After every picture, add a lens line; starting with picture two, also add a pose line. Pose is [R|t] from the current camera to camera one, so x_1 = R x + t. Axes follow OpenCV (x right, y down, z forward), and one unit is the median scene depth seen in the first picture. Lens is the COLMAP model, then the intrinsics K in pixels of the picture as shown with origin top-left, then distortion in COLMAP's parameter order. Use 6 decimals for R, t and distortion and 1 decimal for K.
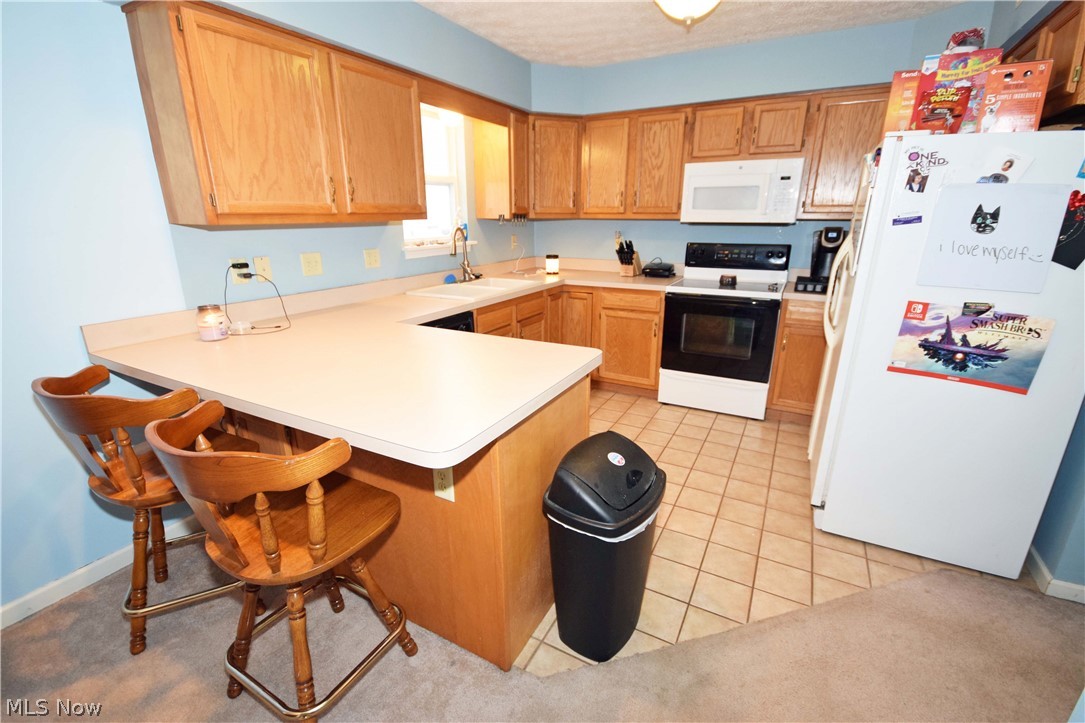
lens RADIAL K [[474.8, 0, 536.1], [0, 474.8, 364.8], [0, 0, 1]] dist [0.006970, -0.010863]
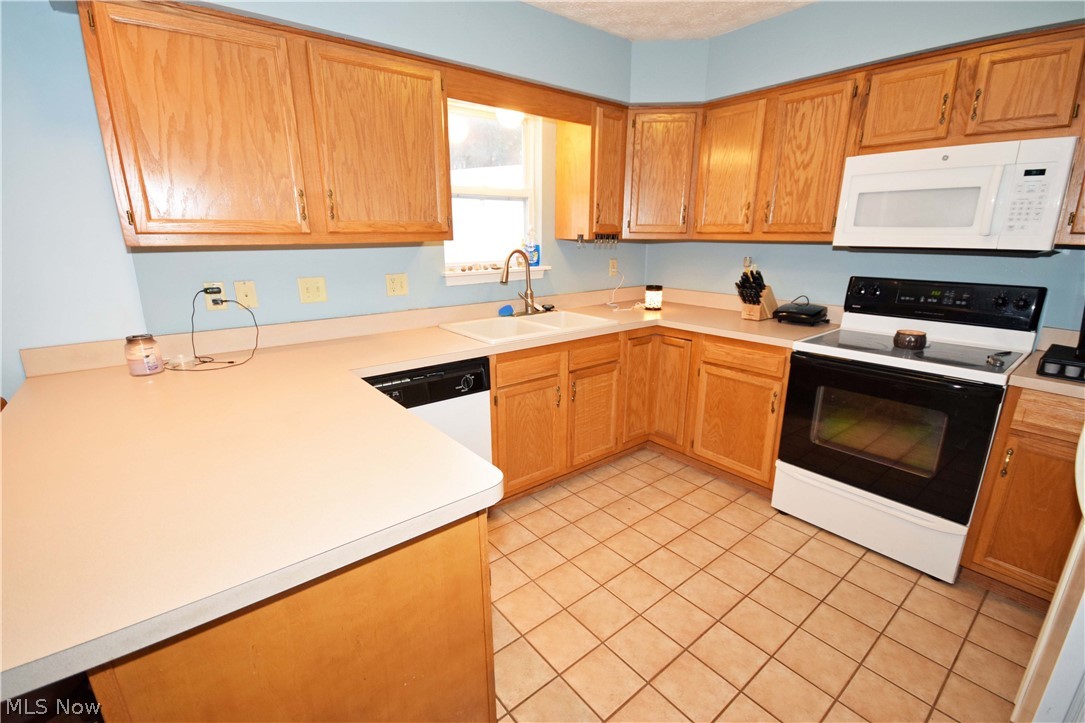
lens RADIAL K [[474.8, 0, 531.1], [0, 474.8, 367.0], [0, 0, 1]] dist [0.006970, -0.010863]
pose [[0.923893, 0.103214, -0.368468, 0.187007], [-0.115513, 0.993240, -0.011414, -0.081916], [0.364799, 0.053109, 0.929570, 0.256778]]
